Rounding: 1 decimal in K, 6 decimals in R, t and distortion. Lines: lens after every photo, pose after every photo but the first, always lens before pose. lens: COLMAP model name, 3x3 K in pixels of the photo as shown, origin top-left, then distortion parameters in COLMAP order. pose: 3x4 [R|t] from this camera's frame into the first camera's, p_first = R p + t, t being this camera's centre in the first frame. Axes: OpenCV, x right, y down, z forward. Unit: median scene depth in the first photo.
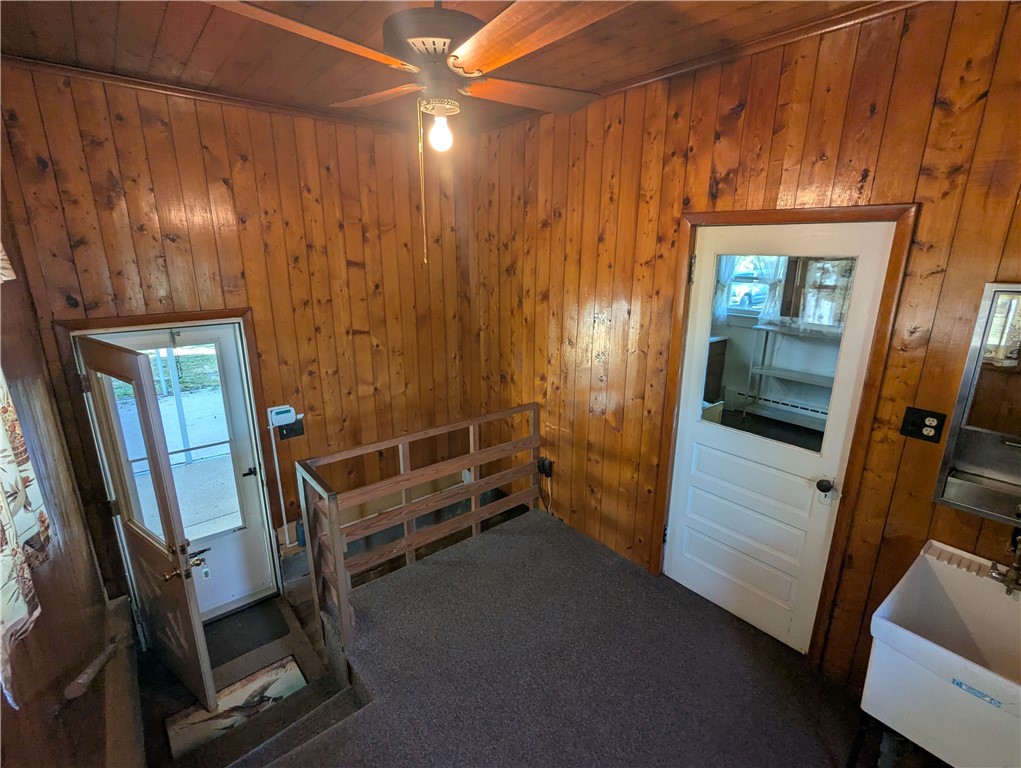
lens RADIAL K [[485.0, 0, 510.1], [0, 485.0, 383.5], [0, 0, 1]] dist [-0.003386, 0.002026]
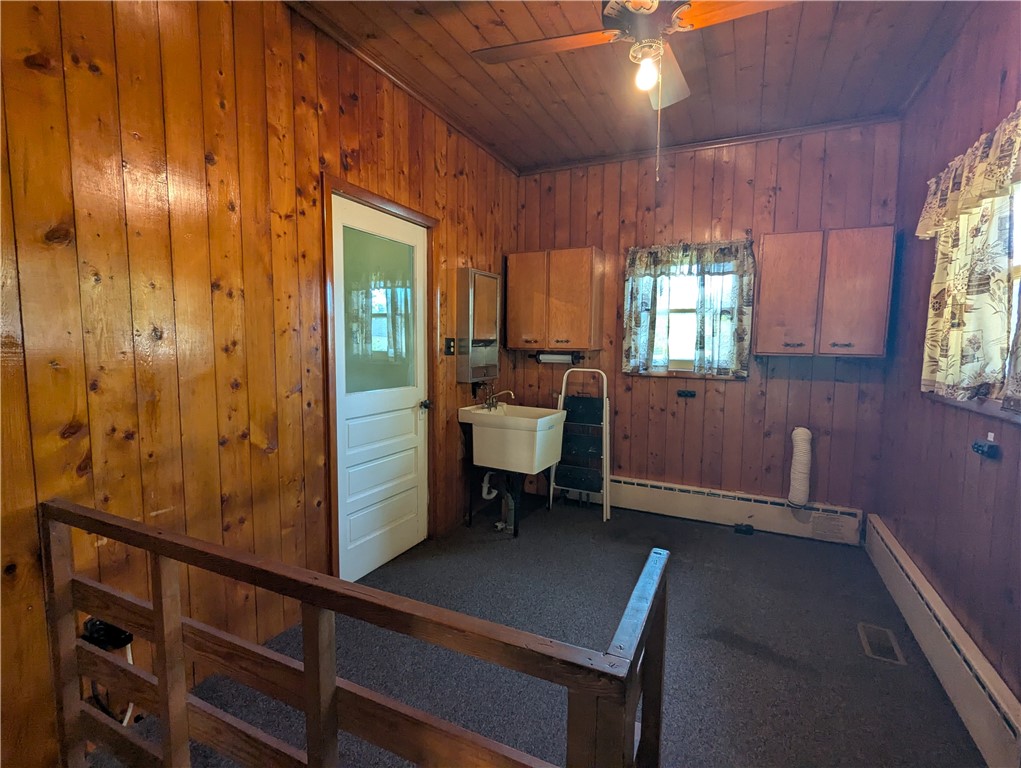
lens RADIAL K [[485.0, 0, 512.5], [0, 485.0, 386.5], [0, 0, 1]] dist [-0.003386, 0.002026]
pose [[-0.417951, -0.091504, 0.903850, -0.634790], [0.228761, 0.952255, 0.202186, -0.061041], [-0.879196, 0.291269, -0.377063, 1.087206]]
